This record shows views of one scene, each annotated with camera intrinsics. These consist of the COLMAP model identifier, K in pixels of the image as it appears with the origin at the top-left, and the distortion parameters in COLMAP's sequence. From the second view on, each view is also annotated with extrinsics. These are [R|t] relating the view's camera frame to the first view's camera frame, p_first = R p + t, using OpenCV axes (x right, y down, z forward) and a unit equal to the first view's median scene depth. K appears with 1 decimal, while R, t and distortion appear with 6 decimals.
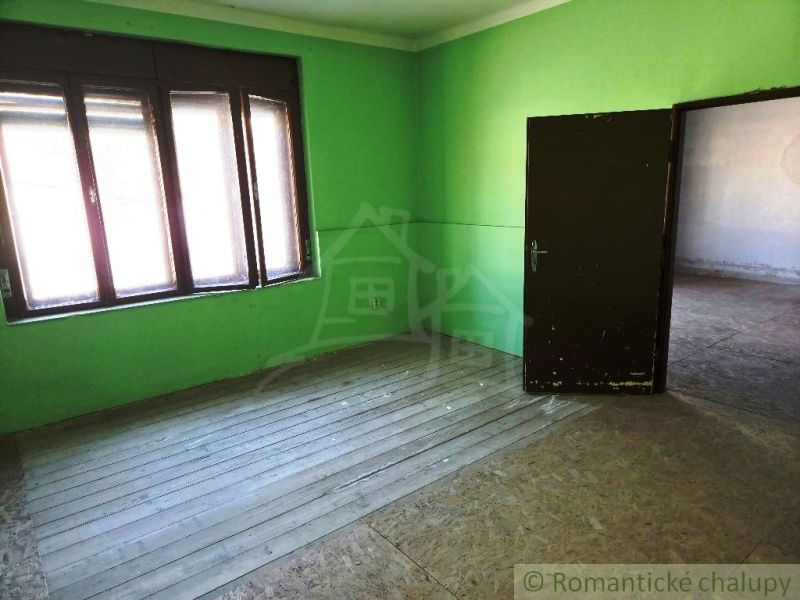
lens RADIAL K [[538.4, 0, 400.0], [0, 538.4, 300.0], [0, 0, 1]] dist [0.040576, -0.001099]
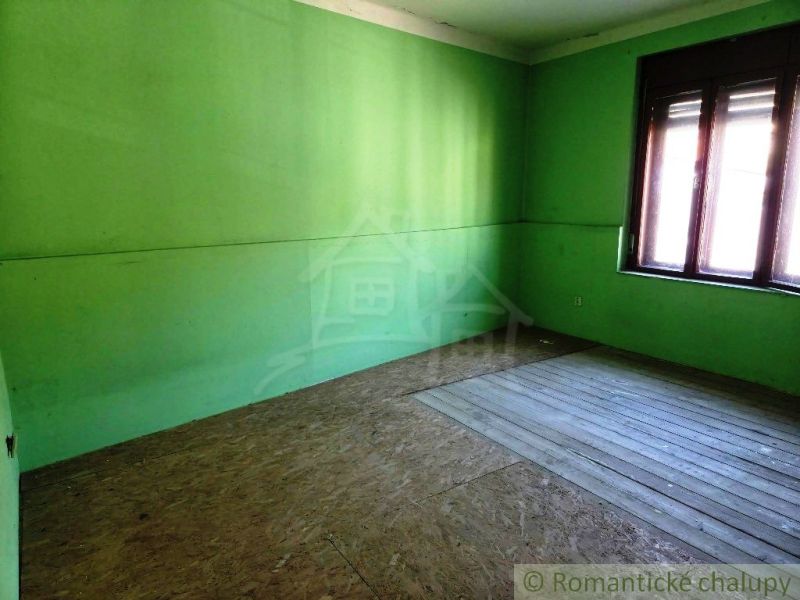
lens RADIAL K [[538.4, 0, 400.0], [0, 538.4, 300.0], [0, 0, 1]] dist [0.040576, -0.001099]
pose [[-0.066797, 0.235312, -0.969622, 0.737898], [-0.200647, 0.948772, 0.244075, -0.119338], [0.977384, 0.210855, -0.016161, 0.482284]]
